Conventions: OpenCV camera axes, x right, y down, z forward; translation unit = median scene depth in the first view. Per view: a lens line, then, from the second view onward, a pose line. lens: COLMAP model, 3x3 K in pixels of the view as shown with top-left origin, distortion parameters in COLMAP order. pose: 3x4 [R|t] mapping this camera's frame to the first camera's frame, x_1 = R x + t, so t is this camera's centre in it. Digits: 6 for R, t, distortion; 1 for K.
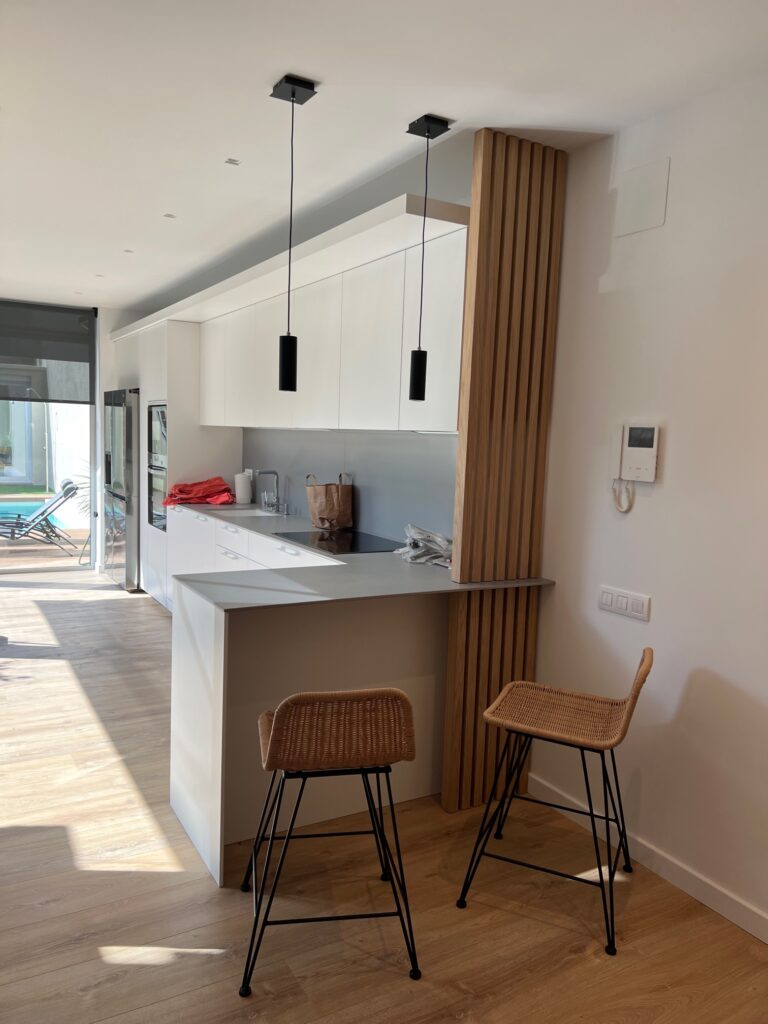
lens RADIAL K [[766.5, 0, 375.2], [0, 766.5, 520.7], [0, 0, 1]] dist [0.089851, -0.109836]
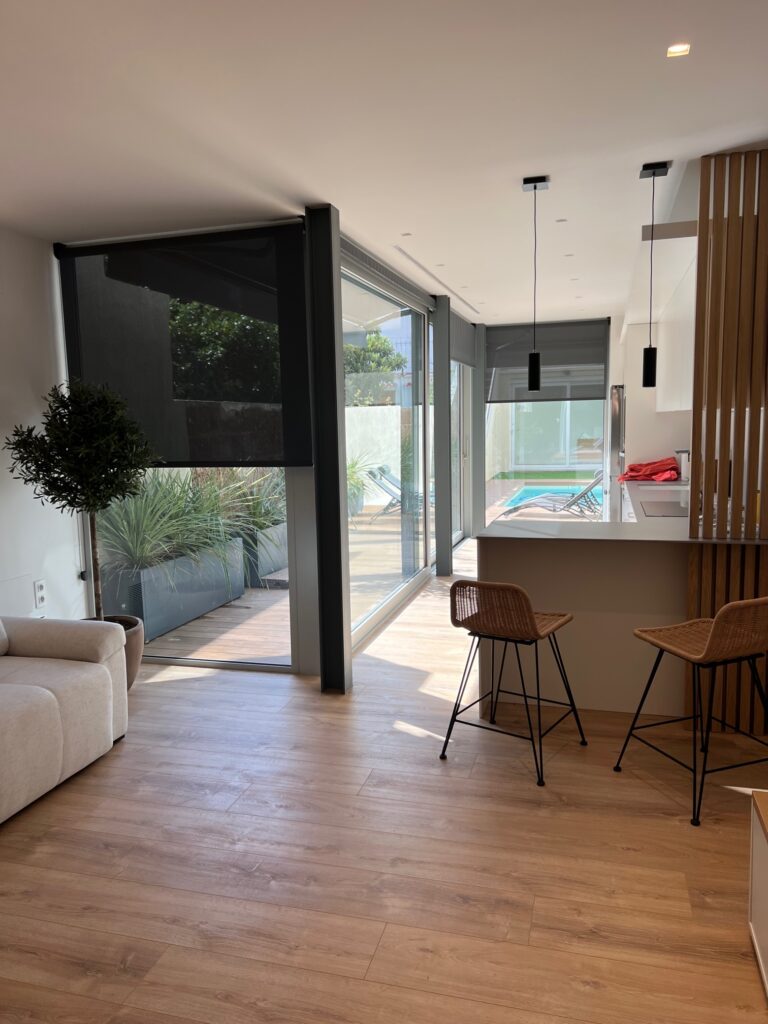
lens RADIAL K [[773.7, 0, 384.0], [0, 773.7, 512.0], [0, 0, 1]] dist [0.112777, -0.110531]
pose [[0.699148, 0.032003, -0.714260, 0.669316], [-0.031394, 0.999408, 0.014050, 0.041622], [0.714287, 0.012601, 0.699739, -0.196833]]
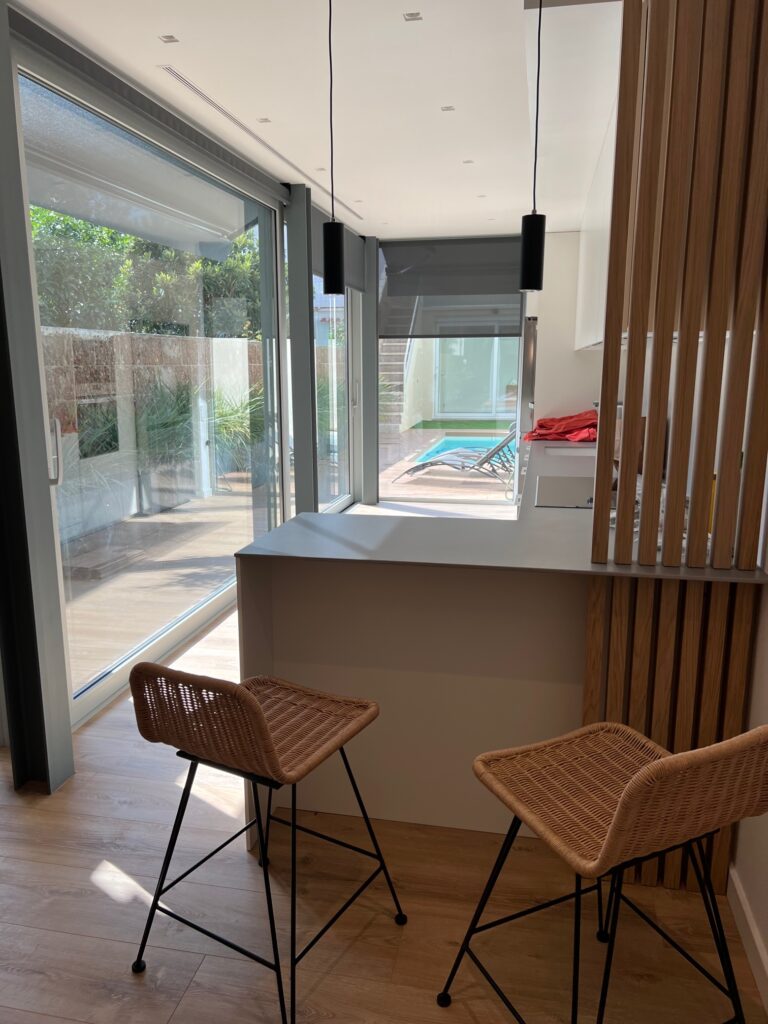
lens RADIAL K [[766.5, 0, 375.2], [0, 766.5, 520.7], [0, 0, 1]] dist [0.089851, -0.109836]
pose [[0.742168, 0.095524, -0.663372, 0.430100], [-0.042647, 0.994516, 0.095495, -0.011556], [0.668856, -0.042582, 0.742172, 0.382039]]
